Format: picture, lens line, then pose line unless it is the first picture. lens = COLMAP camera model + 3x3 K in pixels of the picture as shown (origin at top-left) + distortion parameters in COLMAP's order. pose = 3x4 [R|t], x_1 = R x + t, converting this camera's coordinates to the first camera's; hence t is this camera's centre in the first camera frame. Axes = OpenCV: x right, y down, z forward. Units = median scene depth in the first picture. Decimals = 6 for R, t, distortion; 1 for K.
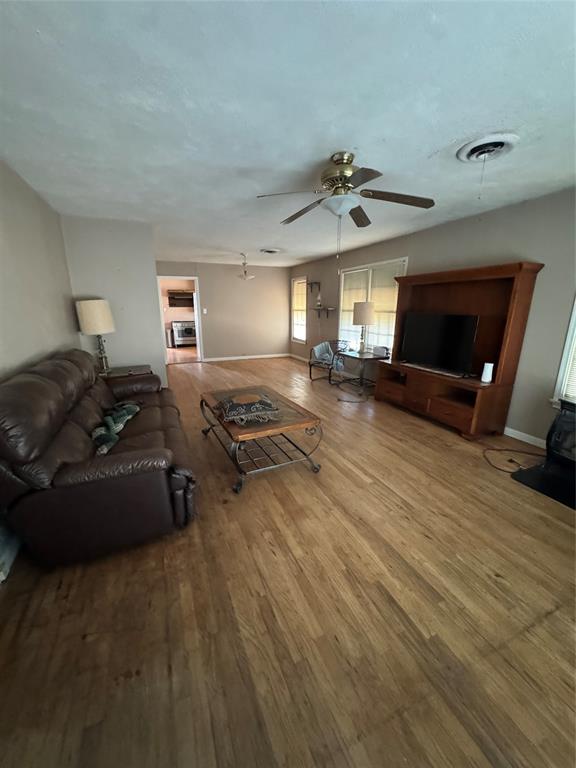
lens RADIAL K [[305.8, 0, 287.4], [0, 305.8, 383.9], [0, 0, 1]] dist [-0.002618, -0.000078]
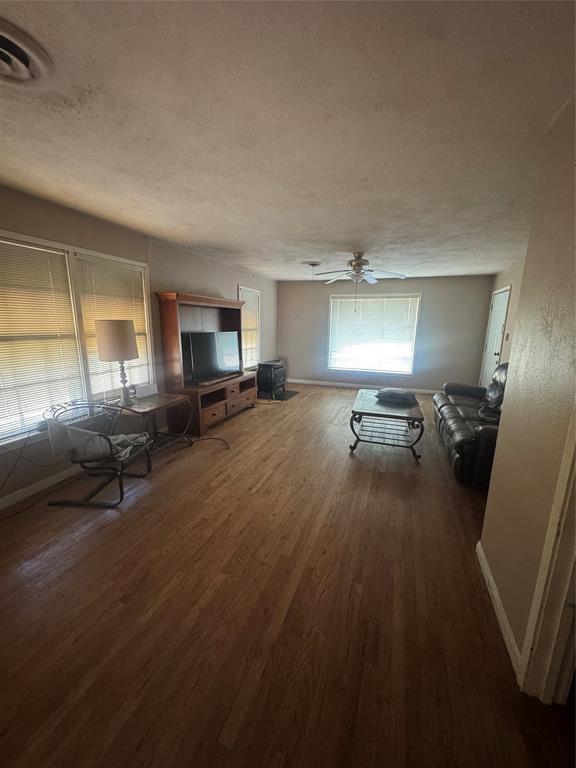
lens RADIAL K [[305.8, 0, 287.1], [0, 305.8, 386.8], [0, 0, 1]] dist [-0.002618, -0.000078]
pose [[-0.711894, -0.130862, 0.689987, -0.451808], [0.191060, 0.909340, 0.369590, -0.347757], [-0.675798, 0.394937, -0.622351, 1.372501]]
